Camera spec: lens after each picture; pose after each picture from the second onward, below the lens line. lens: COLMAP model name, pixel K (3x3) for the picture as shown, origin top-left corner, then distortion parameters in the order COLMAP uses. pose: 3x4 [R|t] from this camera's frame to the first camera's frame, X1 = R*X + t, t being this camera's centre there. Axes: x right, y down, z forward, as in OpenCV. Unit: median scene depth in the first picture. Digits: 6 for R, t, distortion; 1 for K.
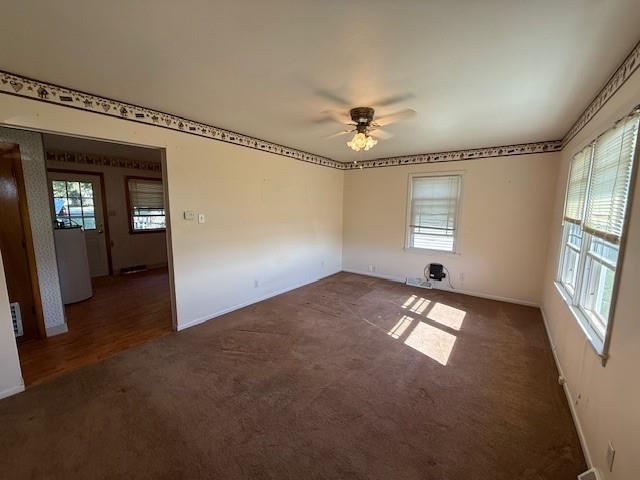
lens RADIAL K [[254.6, 0, 318.9], [0, 254.6, 239.2], [0, 0, 1]] dist [0.011568, -0.000006]
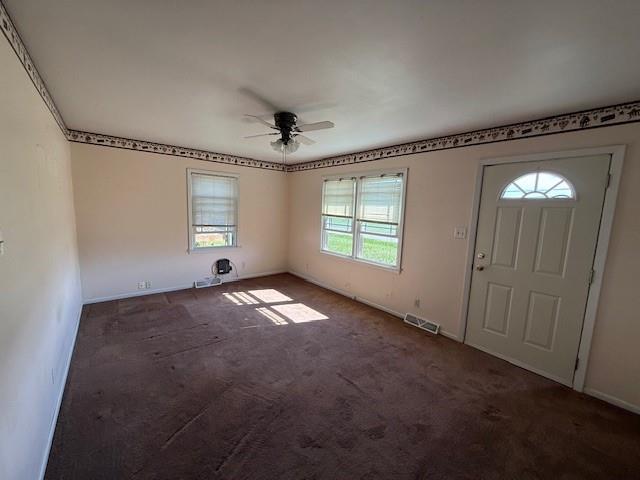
lens RADIAL K [[254.6, 0, 318.9], [0, 254.6, 239.2], [0, 0, 1]] dist [0.011568, -0.000006]
pose [[0.248168, -0.118864, 0.961397, -0.508396], [0.094069, 0.990710, 0.098206, -0.059419], [-0.964139, 0.066066, 0.257044, 0.388767]]
